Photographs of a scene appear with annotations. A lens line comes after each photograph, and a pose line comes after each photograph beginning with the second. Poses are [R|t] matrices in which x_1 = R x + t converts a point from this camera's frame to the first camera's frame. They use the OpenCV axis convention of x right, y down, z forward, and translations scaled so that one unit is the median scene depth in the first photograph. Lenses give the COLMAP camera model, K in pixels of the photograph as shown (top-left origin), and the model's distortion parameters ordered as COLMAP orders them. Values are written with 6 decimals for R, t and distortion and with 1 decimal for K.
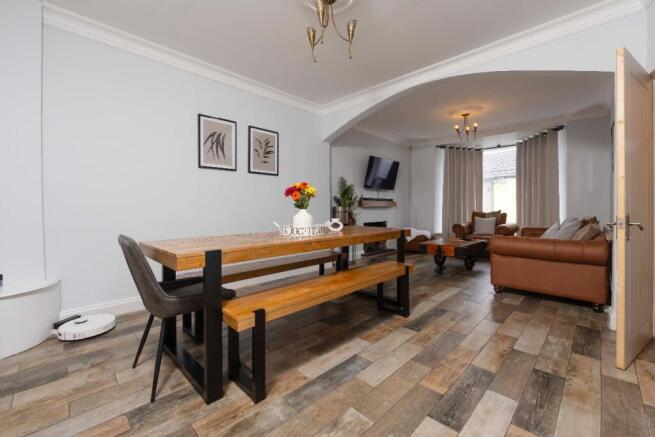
lens RADIAL K [[272.5, 0, 327.5], [0, 272.5, 218.5], [0, 0, 1]] dist [-0.013976, -0.000169]
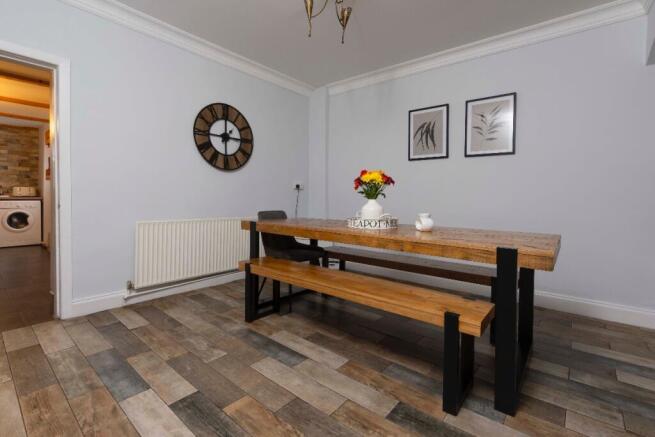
lens RADIAL K [[285.5, 0, 327.1], [0, 285.5, 205.3], [0, 0, 1]] dist [-0.017902, -0.000080]
pose [[0.116183, 0.031332, -0.992734, 0.872119], [-0.046688, 0.998570, 0.026052, -0.033801], [0.992130, 0.043322, 0.117480, 0.770877]]
